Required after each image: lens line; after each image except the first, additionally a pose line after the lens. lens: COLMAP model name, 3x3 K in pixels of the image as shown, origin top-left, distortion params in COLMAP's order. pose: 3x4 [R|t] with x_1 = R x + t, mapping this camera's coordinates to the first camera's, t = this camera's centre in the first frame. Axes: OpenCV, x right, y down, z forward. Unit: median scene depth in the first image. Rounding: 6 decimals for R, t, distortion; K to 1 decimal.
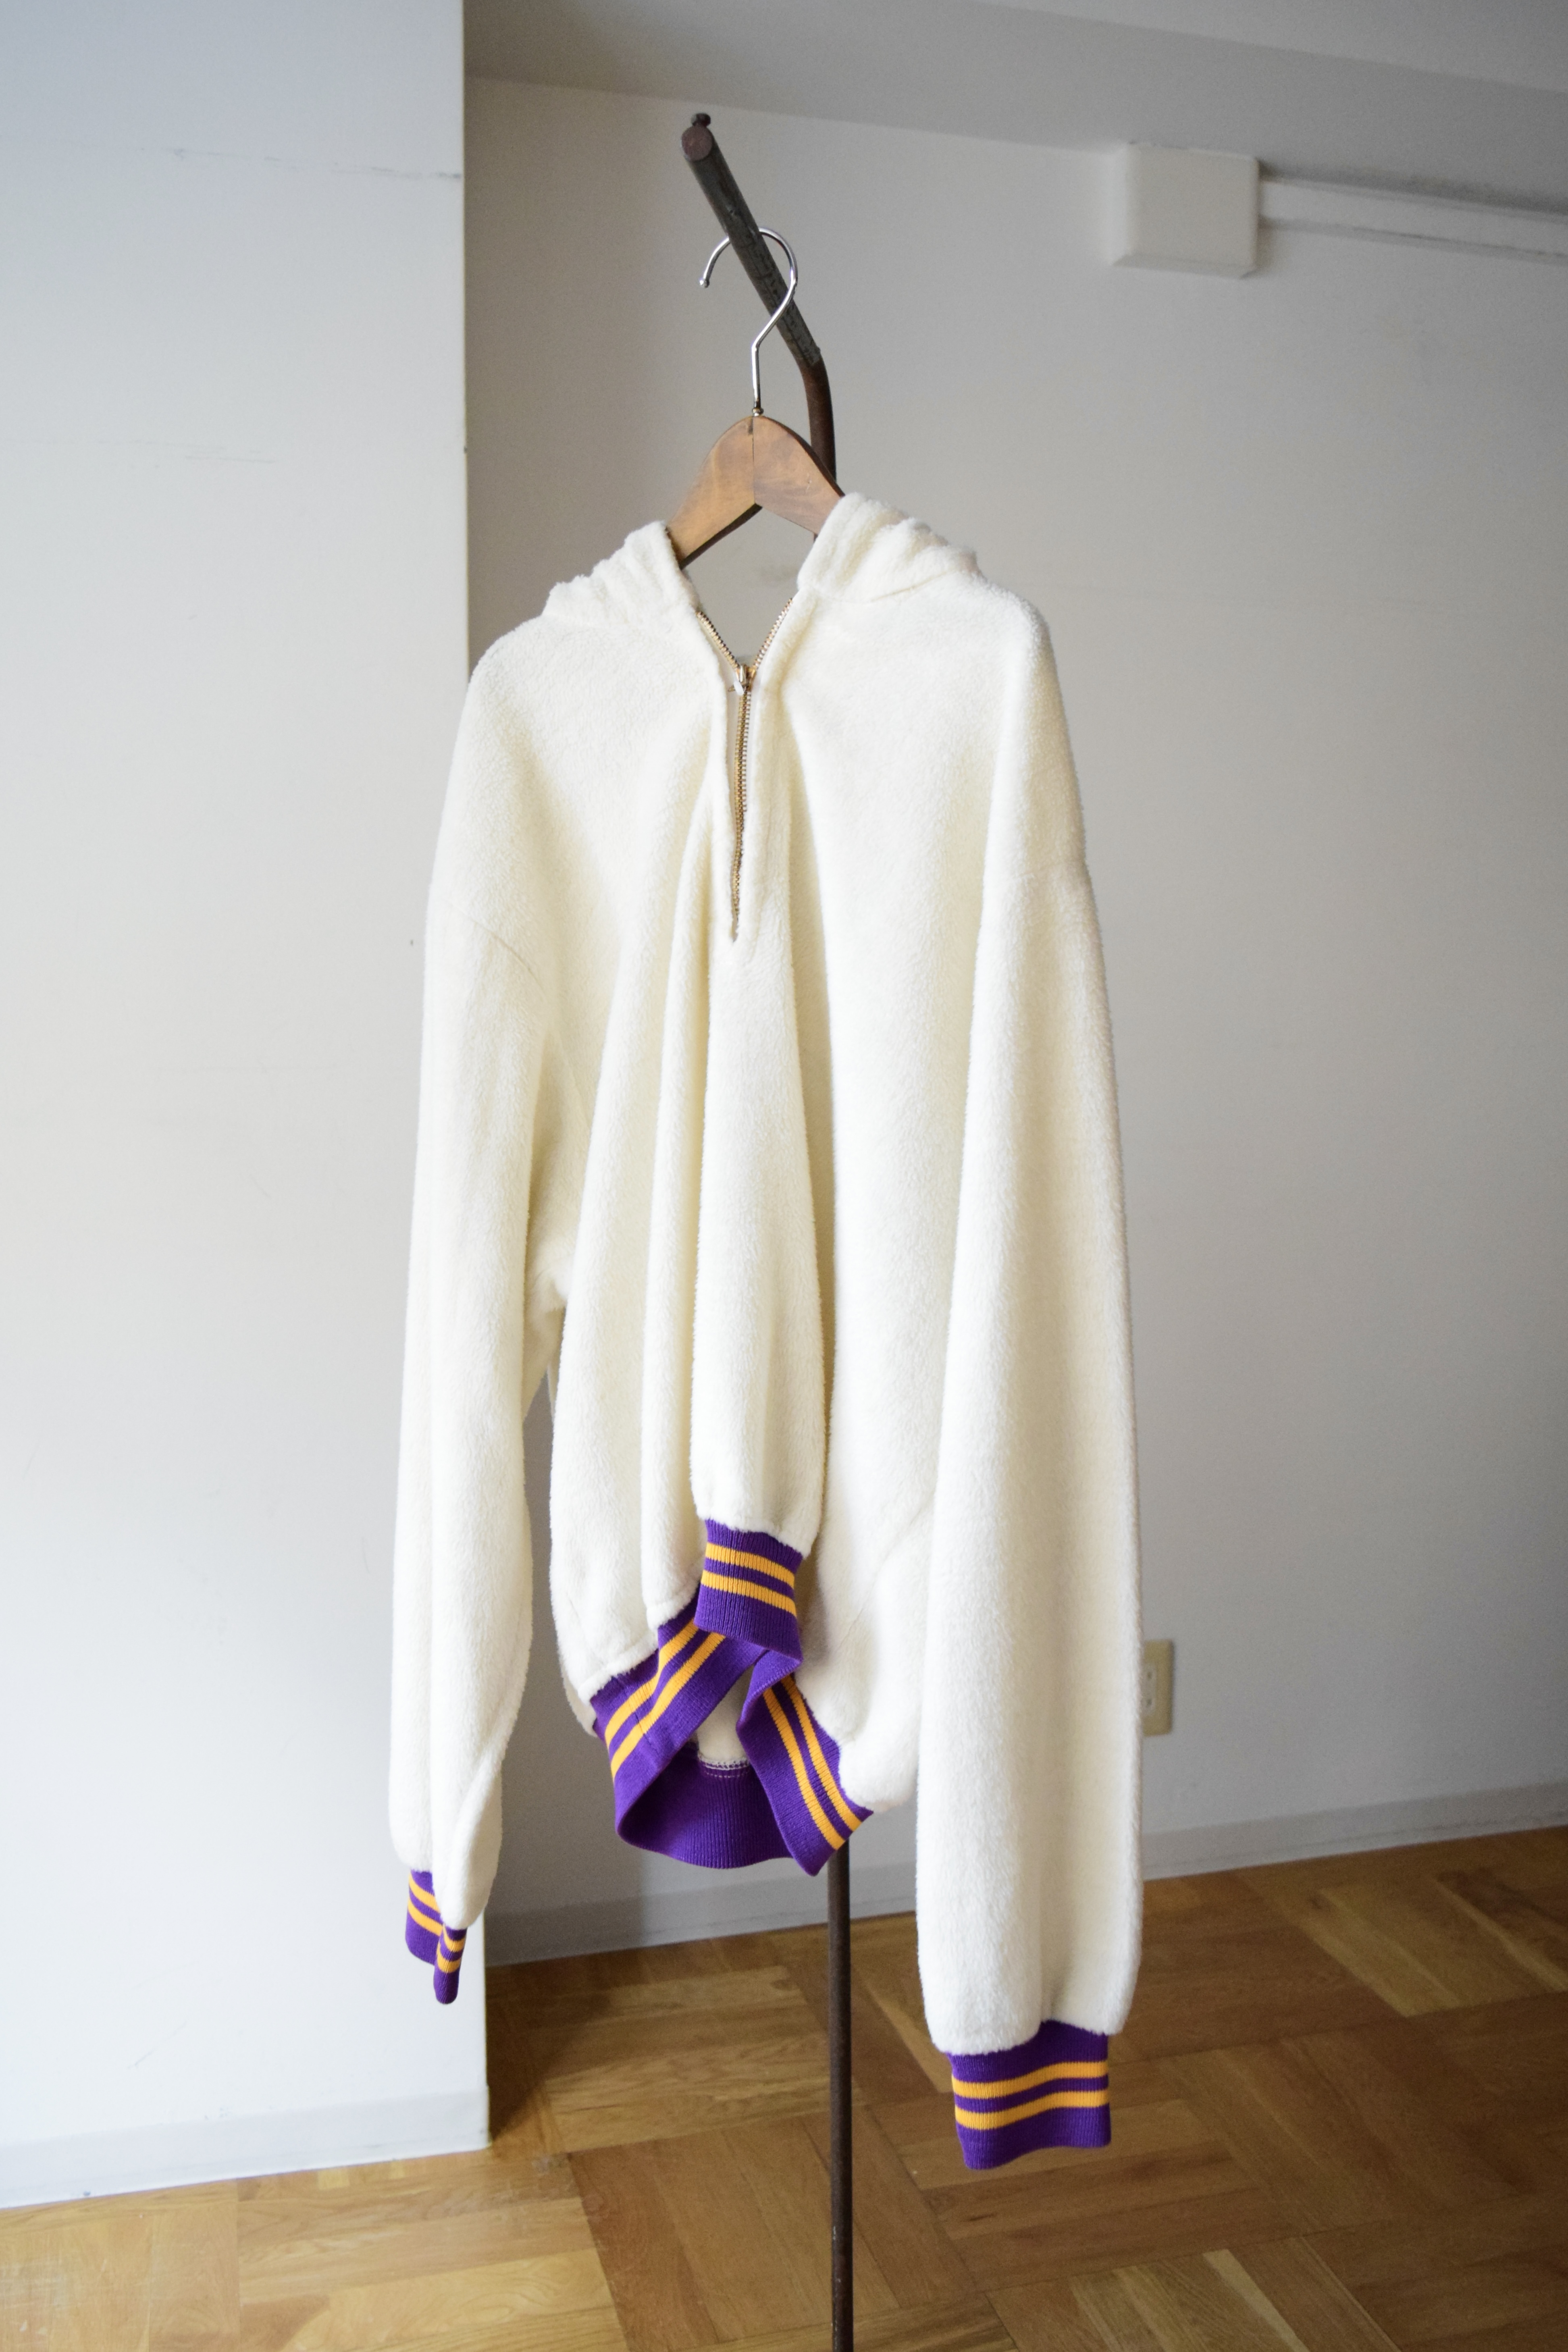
lens RADIAL K [[2009.1, 0, 747.3], [0, 2009.1, 1230.8], [0, 0, 1]] dist [-0.039788, 0.017531]
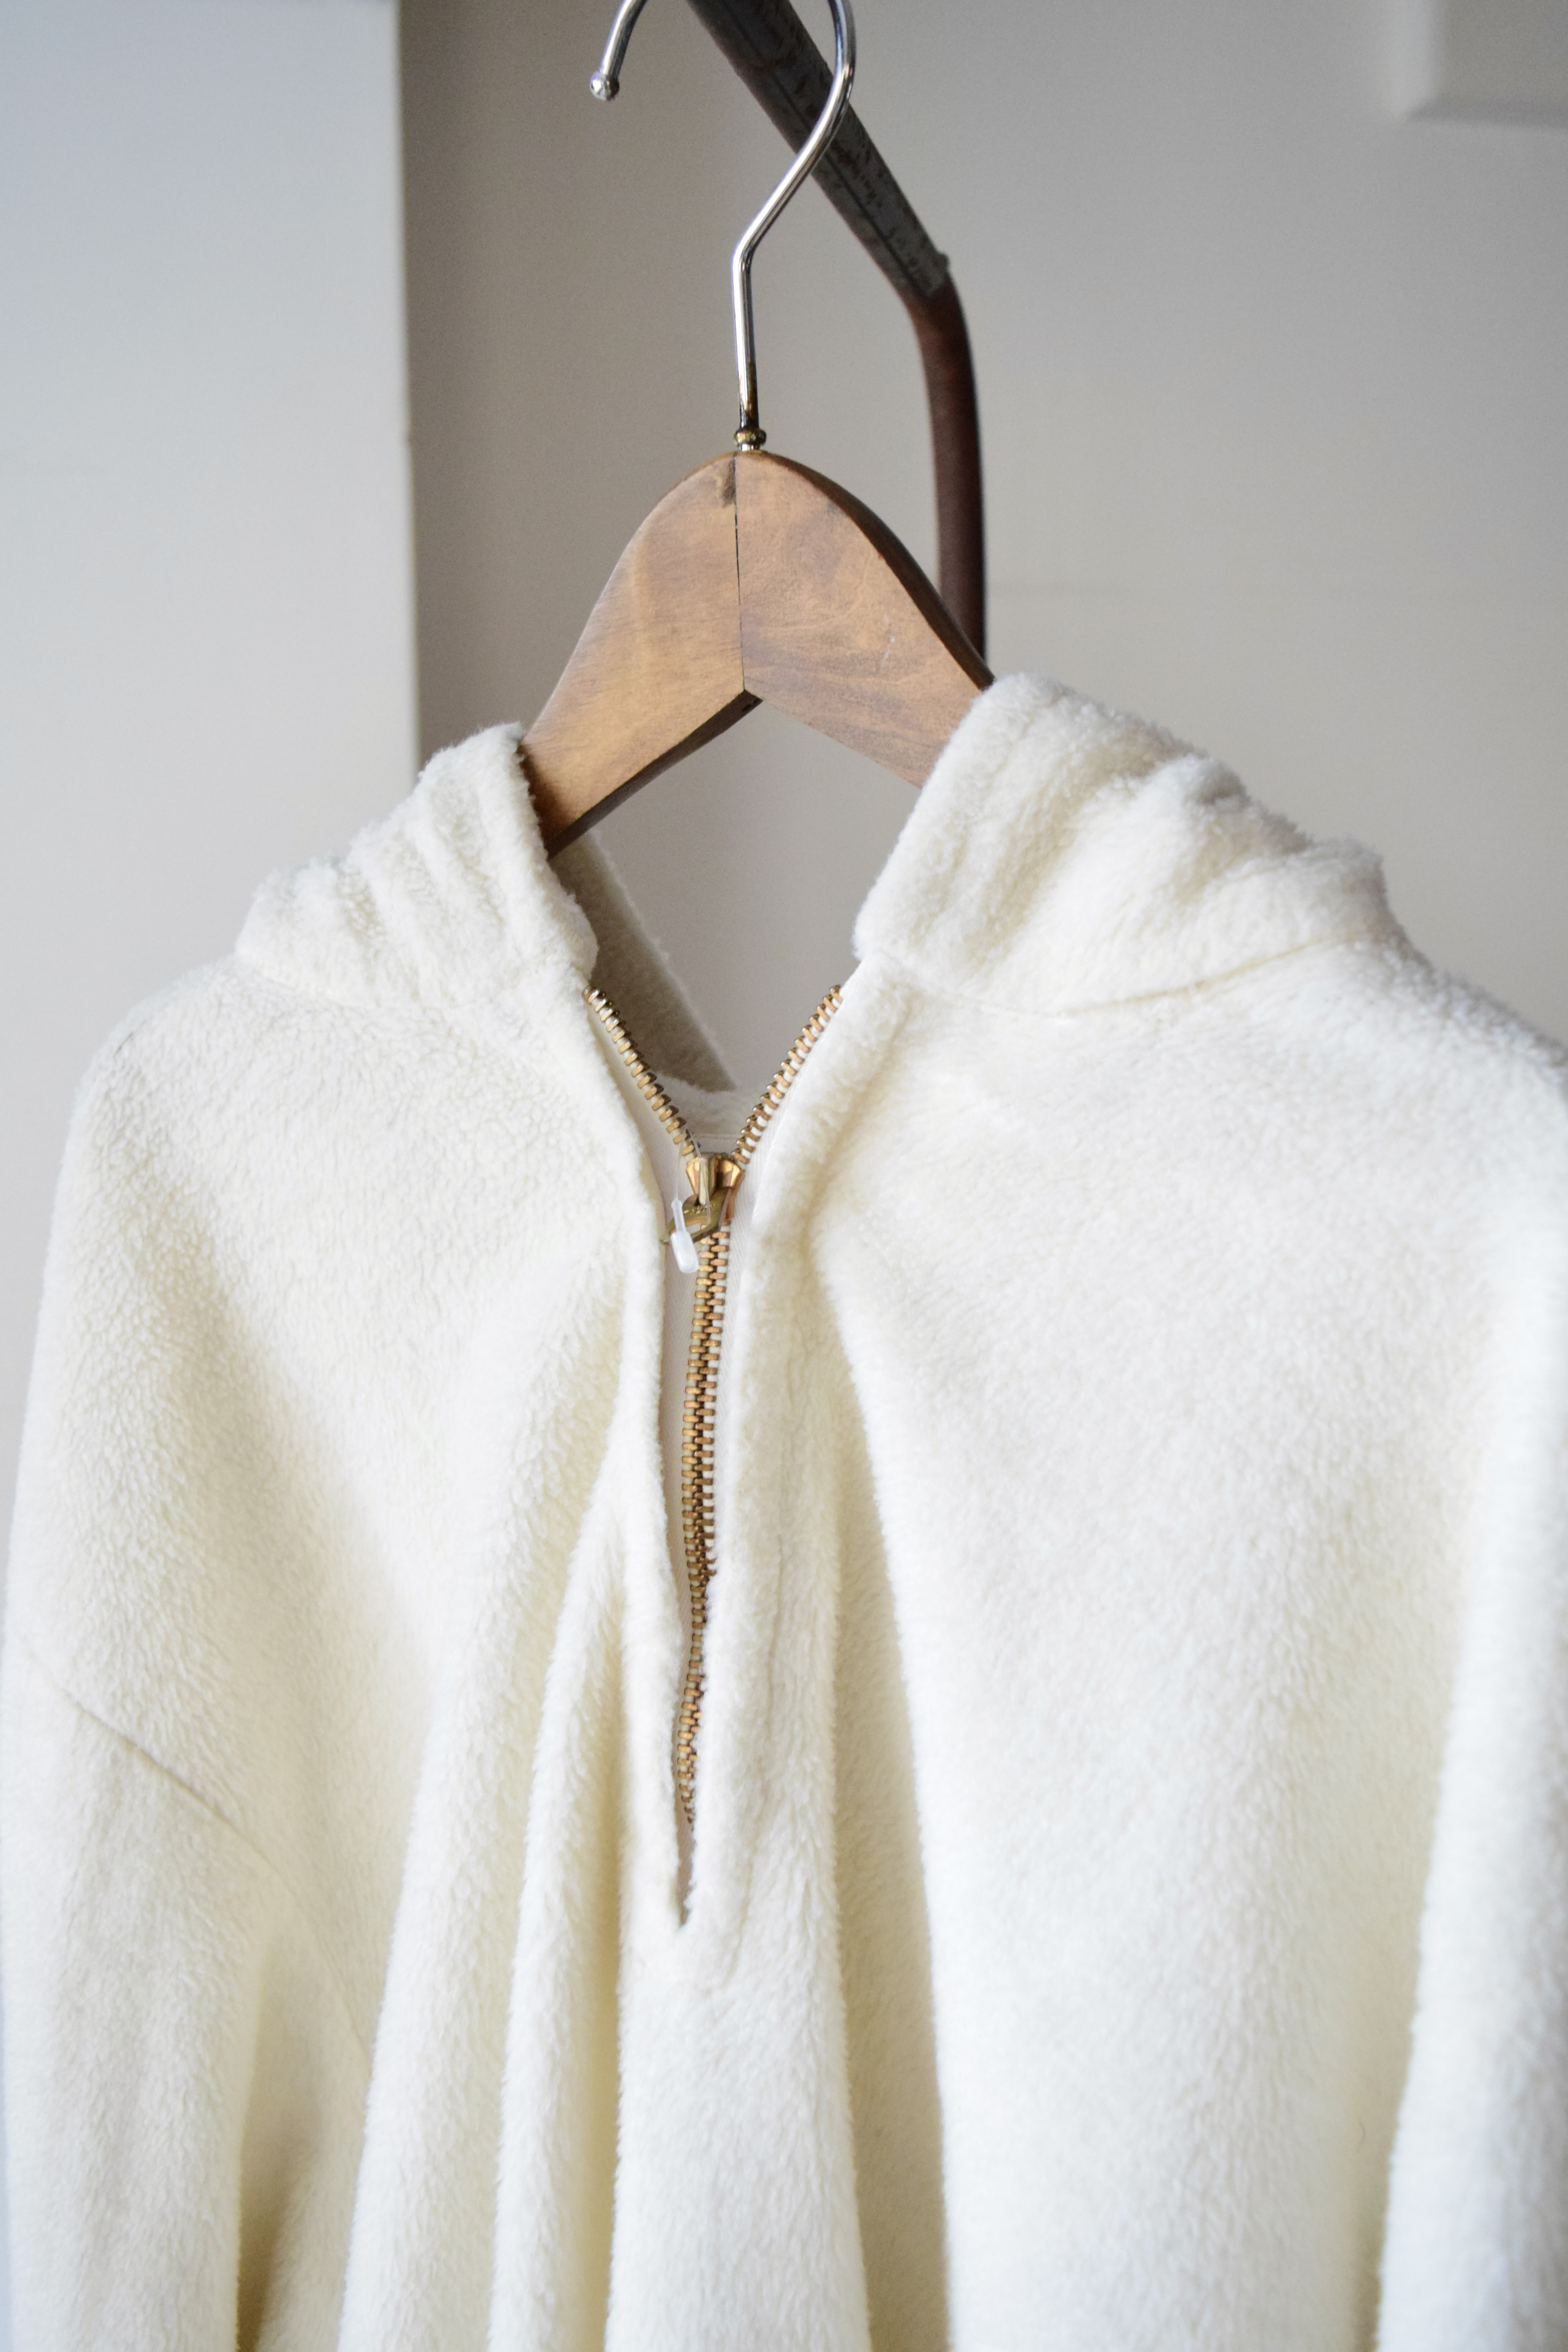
lens RADIAL K [[2009.1, 0, 776.7], [0, 2009.1, 1182.1], [0, 0, 1]] dist [-0.039788, 0.017531]
pose [[0.997943, 0.001101, -0.064099, 0.020798], [0.000020, 0.999847, 0.017489, -0.175509], [0.064108, -0.017454, 0.997790, 0.396112]]
